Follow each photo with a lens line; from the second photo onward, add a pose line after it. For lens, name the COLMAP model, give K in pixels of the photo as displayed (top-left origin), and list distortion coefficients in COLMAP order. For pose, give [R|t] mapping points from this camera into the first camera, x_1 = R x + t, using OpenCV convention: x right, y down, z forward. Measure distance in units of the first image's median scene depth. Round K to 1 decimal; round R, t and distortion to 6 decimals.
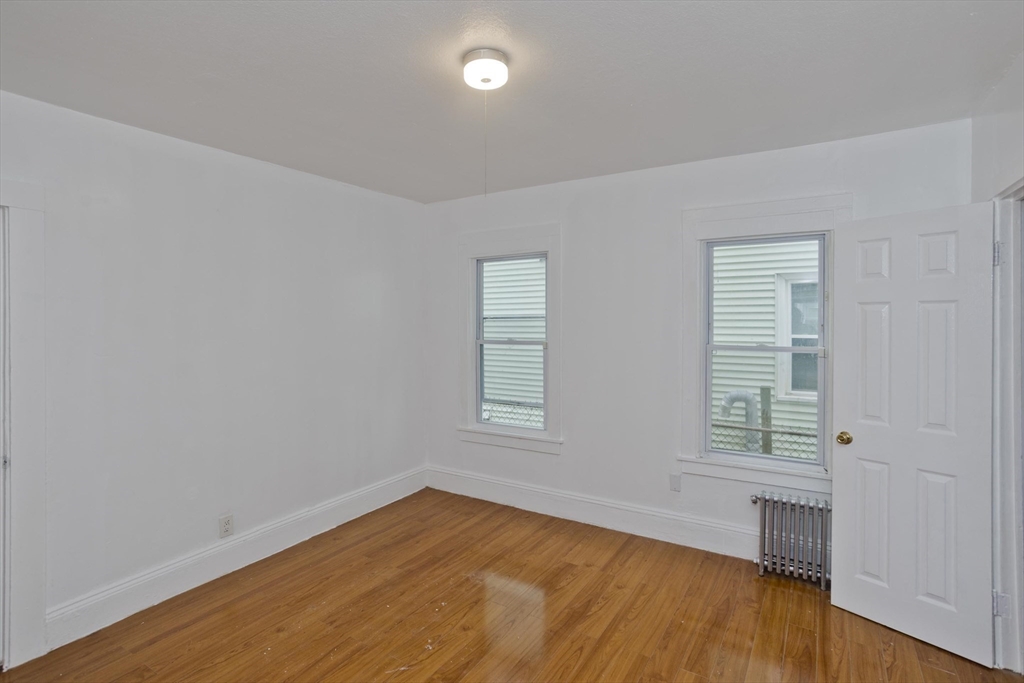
lens RADIAL K [[504.6, 0, 507.3], [0, 504.6, 332.5], [0, 0, 1]] dist [-0.034941, 0.017038]
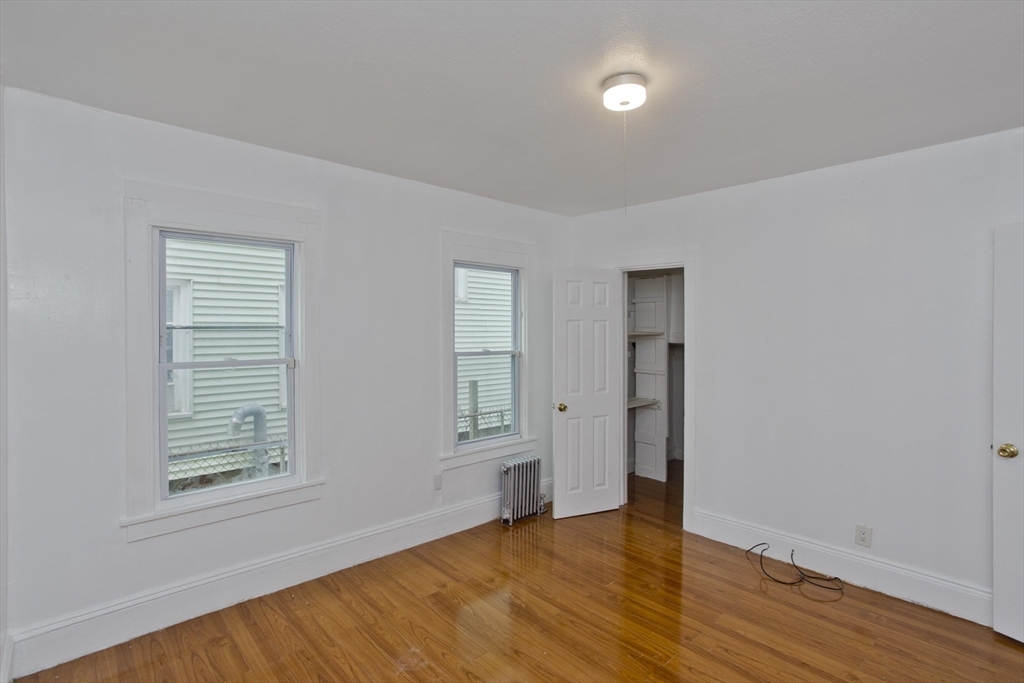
lens RADIAL K [[504.6, 0, 508.5], [0, 504.6, 337.4], [0, 0, 1]] dist [-0.034941, 0.017038]
pose [[0.265873, -0.013185, 0.963918, -0.631513], [0.022050, 0.999728, 0.007593, -0.014817], [-0.963756, 0.019236, 0.266092, 0.534307]]
